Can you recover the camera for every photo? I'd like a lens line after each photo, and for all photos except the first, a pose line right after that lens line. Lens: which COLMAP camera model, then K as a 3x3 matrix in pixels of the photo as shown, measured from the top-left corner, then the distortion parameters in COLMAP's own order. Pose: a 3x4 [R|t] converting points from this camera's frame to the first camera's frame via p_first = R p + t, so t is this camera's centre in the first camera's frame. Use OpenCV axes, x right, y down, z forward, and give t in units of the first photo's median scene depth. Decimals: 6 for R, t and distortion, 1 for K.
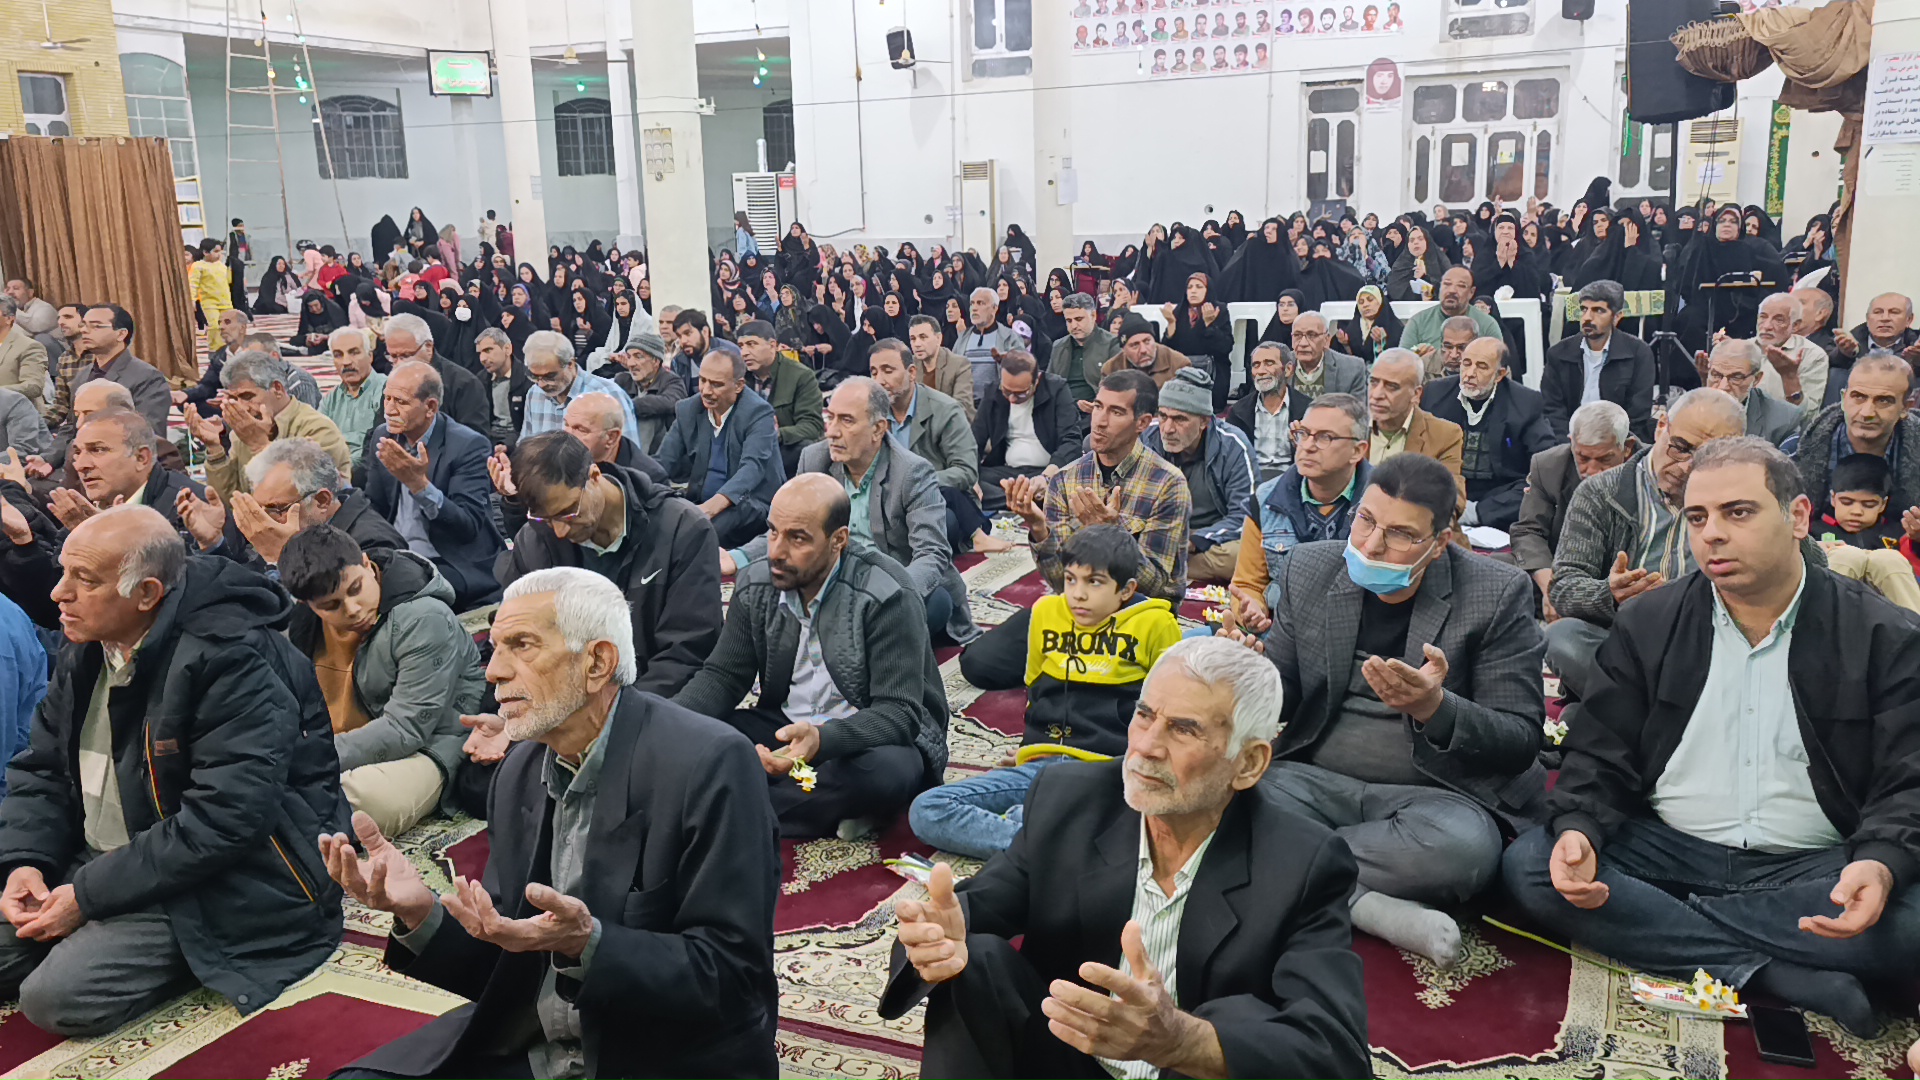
lens RADIAL K [[1572.8, 0, 991.3], [0, 1572.8, 537.5], [0, 0, 1]] dist [0.053249, -0.004688]
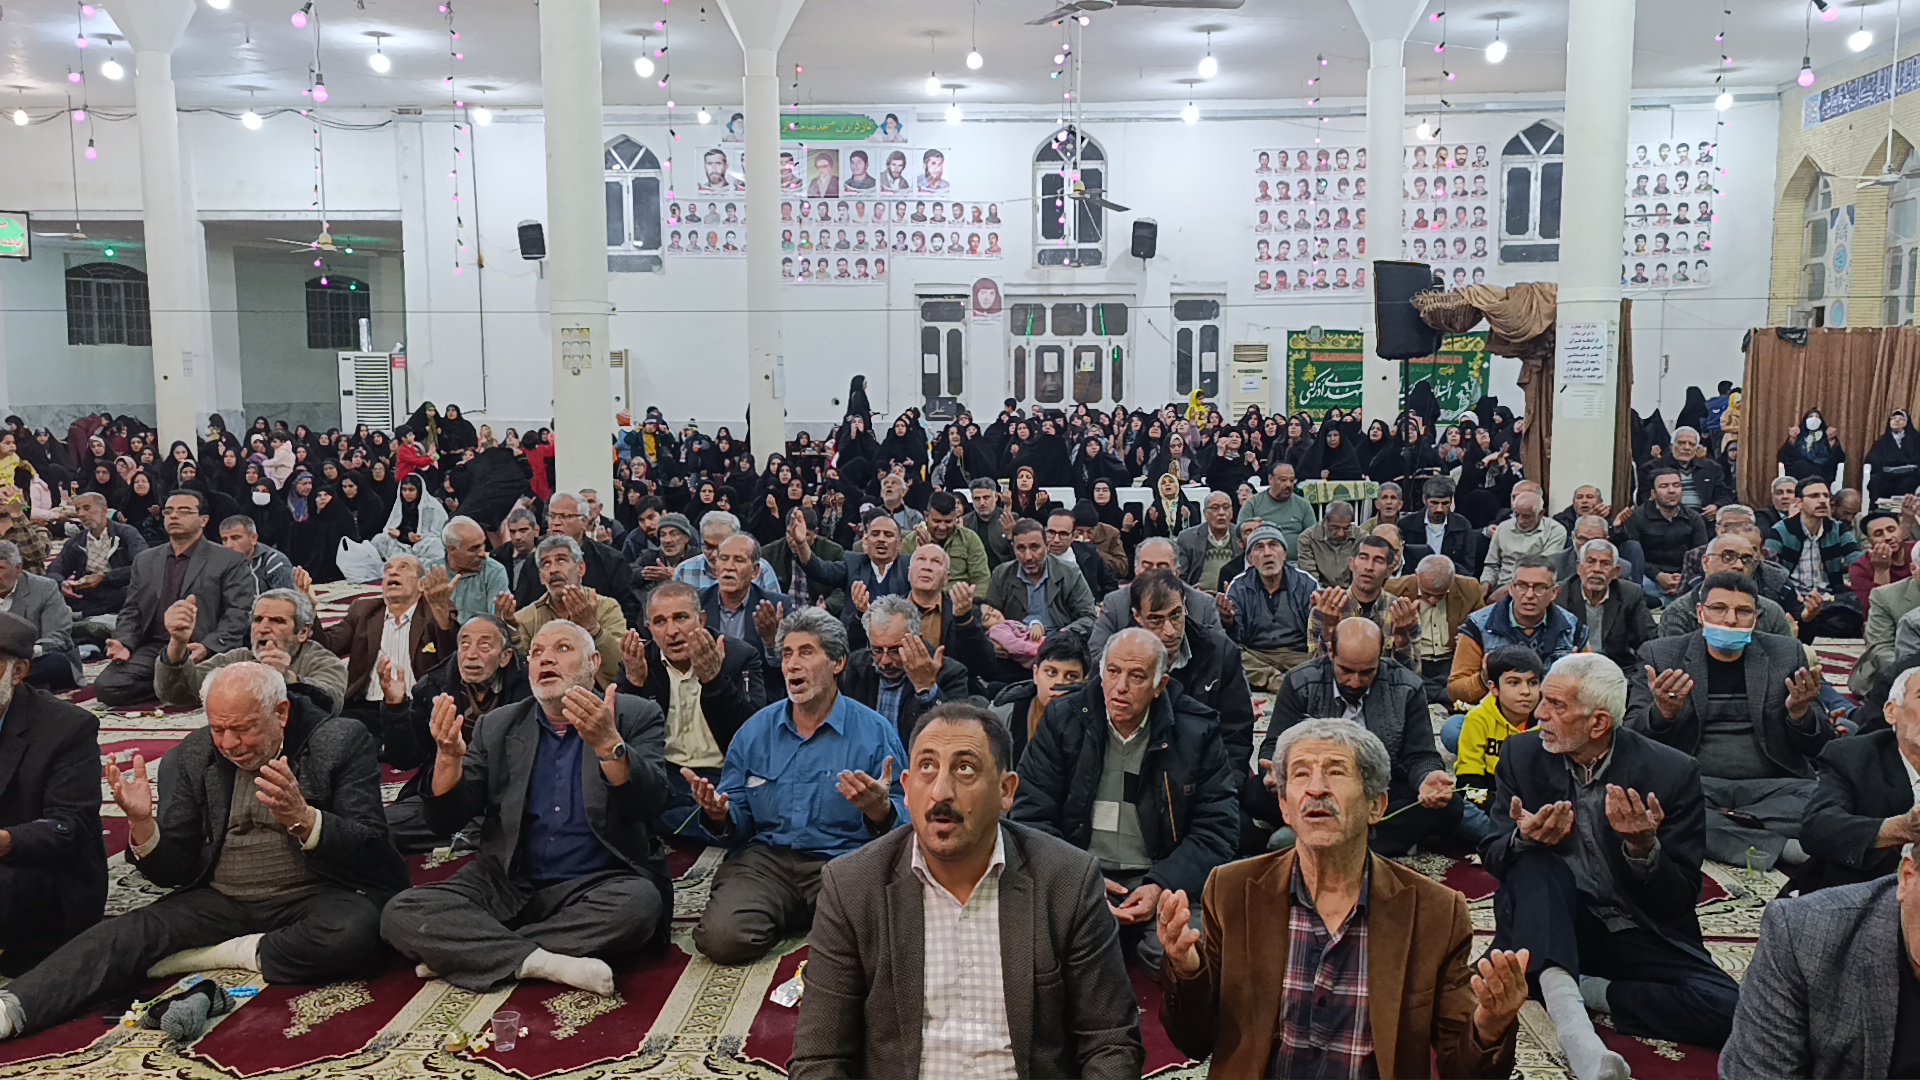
lens RADIAL K [[1572.8, 0, 991.3], [0, 1572.8, 537.5], [0, 0, 1]] dist [0.053249, -0.004688]
pose [[0.932918, -0.006520, 0.360031, -0.162809], [0.047611, 0.993291, -0.105382, 0.006064], [-0.356929, 0.115454, 0.926969, -0.042435]]
